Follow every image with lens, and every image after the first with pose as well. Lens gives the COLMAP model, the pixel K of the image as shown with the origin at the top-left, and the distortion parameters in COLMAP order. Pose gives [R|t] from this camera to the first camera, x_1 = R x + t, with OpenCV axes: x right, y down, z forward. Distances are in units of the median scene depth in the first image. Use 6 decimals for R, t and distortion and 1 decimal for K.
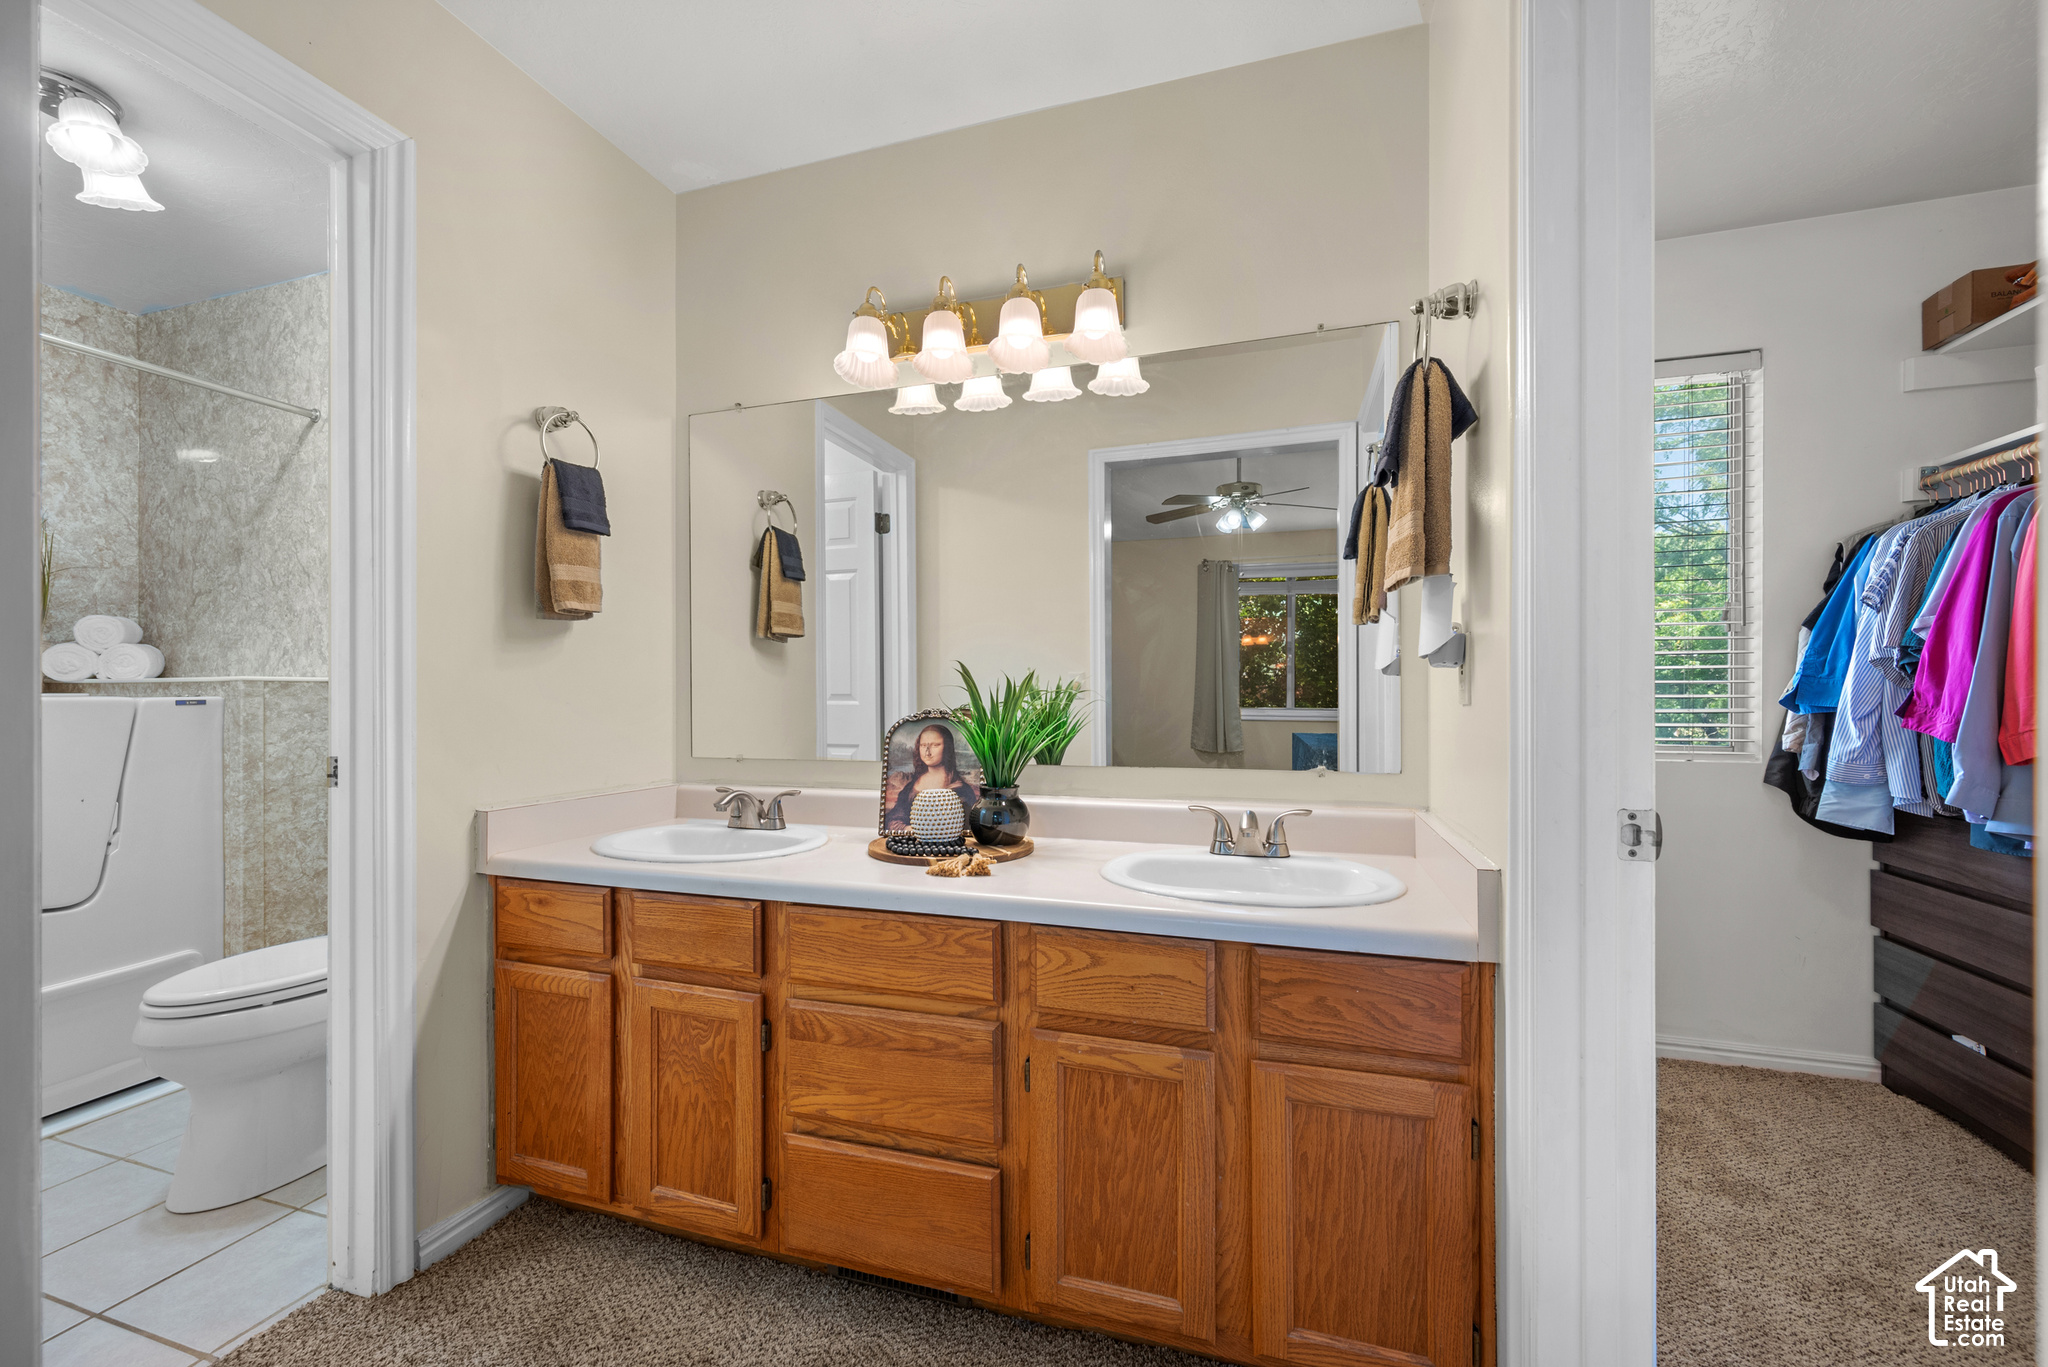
lens RADIAL K [[813.0, 0, 1024.7], [0, 813.0, 694.8], [0, 0, 1]] dist [-0.001231, 0.000885]
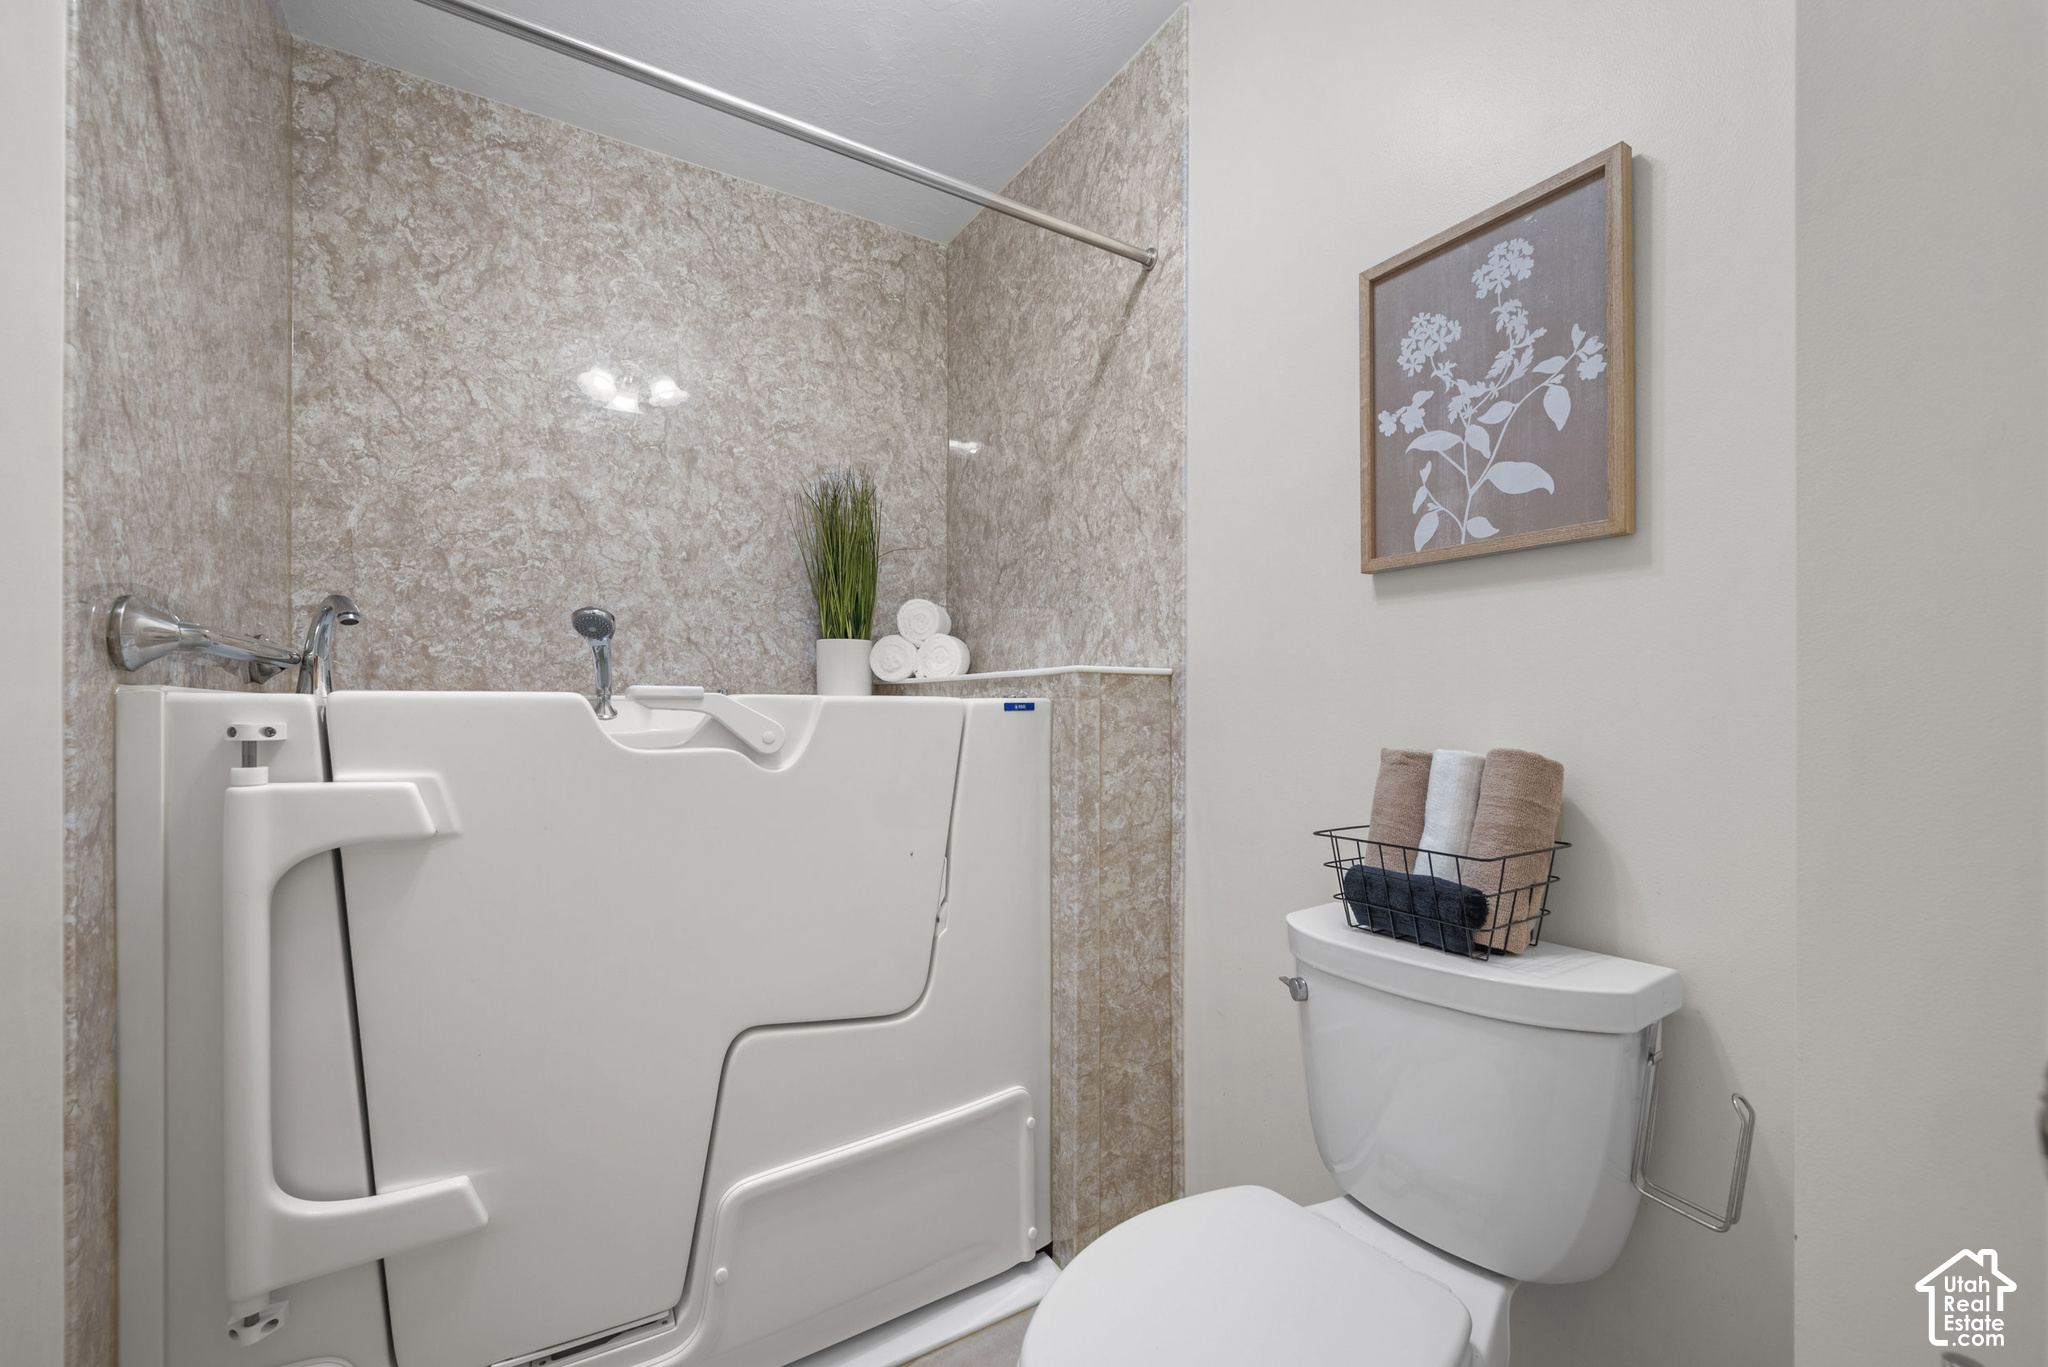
lens RADIAL K [[833.1, 0, 1016.9], [0, 833.1, 704.3], [0, 0, 1]] dist [0.002350, -0.000220]
pose [[0.760988, -0.000399, -0.648766, -0.600350], [-0.002784, 0.999989, -0.003881, 0.010302], [0.648760, 0.004760, 0.760978, 0.494880]]
